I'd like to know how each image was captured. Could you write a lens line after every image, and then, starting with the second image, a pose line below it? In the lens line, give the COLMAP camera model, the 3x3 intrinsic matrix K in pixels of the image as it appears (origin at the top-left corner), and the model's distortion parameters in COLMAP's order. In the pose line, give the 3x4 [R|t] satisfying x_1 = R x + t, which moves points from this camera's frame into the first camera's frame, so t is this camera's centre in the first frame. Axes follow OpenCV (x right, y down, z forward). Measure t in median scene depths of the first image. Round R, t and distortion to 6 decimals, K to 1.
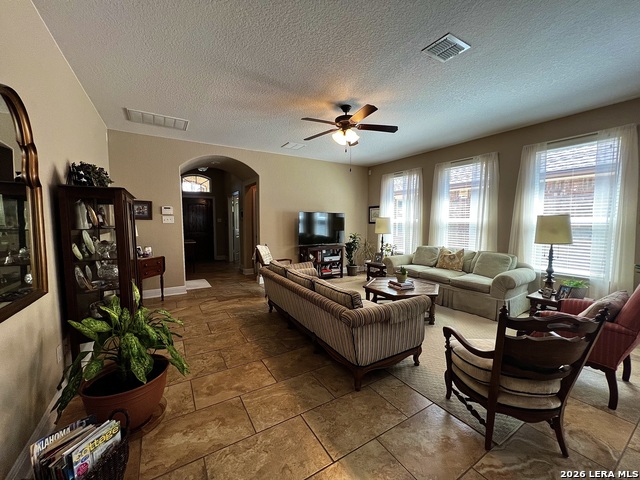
lens RADIAL K [[255.6, 0, 319.4], [0, 255.6, 238.3], [0, 0, 1]] dist [-0.004766, 0.000438]
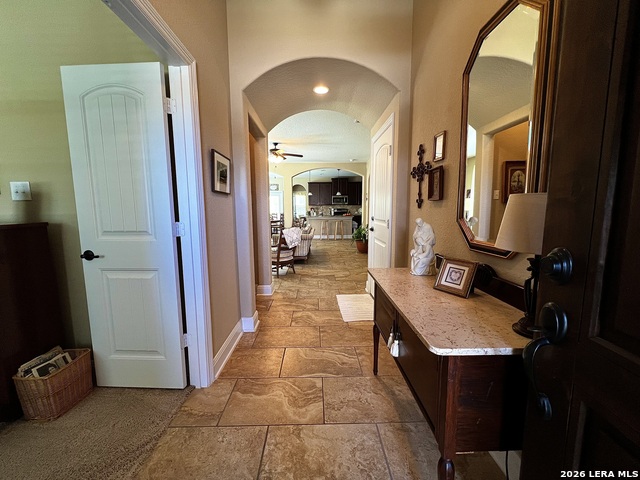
lens RADIAL K [[255.6, 0, 318.7], [0, 255.6, 238.8], [0, 0, 1]] dist [-0.004766, 0.000438]
pose [[-0.857934, -0.057146, 0.510572, -0.926944], [0.038484, 0.983854, 0.174784, -0.110723], [-0.512317, 0.169602, -0.841883, 2.014916]]
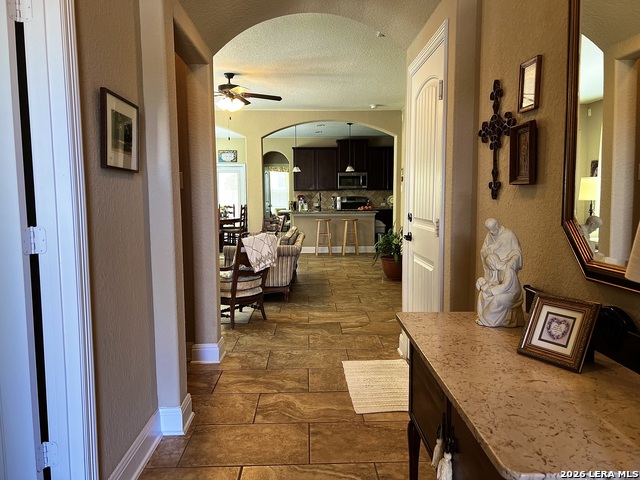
lens RADIAL K [[481.0, 0, 320.5], [0, 481.0, 242.1], [0, 0, 1]] dist [0.046192, -0.051871]
pose [[-0.864600, -0.044625, 0.500475, -0.934959], [0.038074, 0.987366, 0.153814, -0.114804], [-0.501016, 0.152042, -0.851978, 2.010116]]
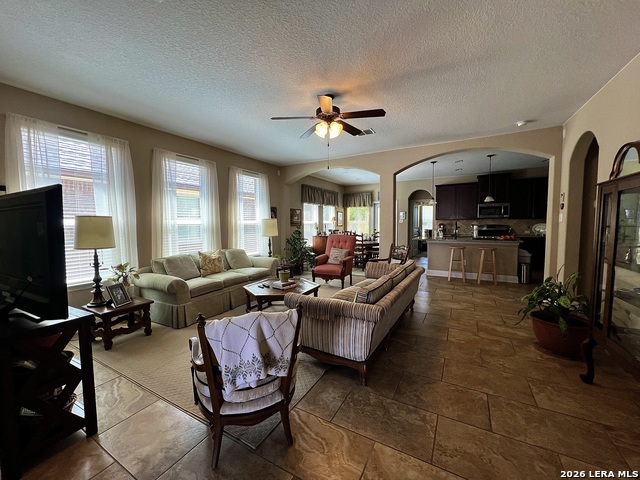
lens RADIAL K [[255.6, 0, 317.5], [0, 255.6, 239.9], [0, 0, 1]] dist [-0.004766, 0.000438]
pose [[-0.479101, -0.053906, 0.876103, -0.556928], [0.067487, 0.992896, 0.097998, -0.077032], [-0.875162, 0.106076, -0.472059, 1.199866]]
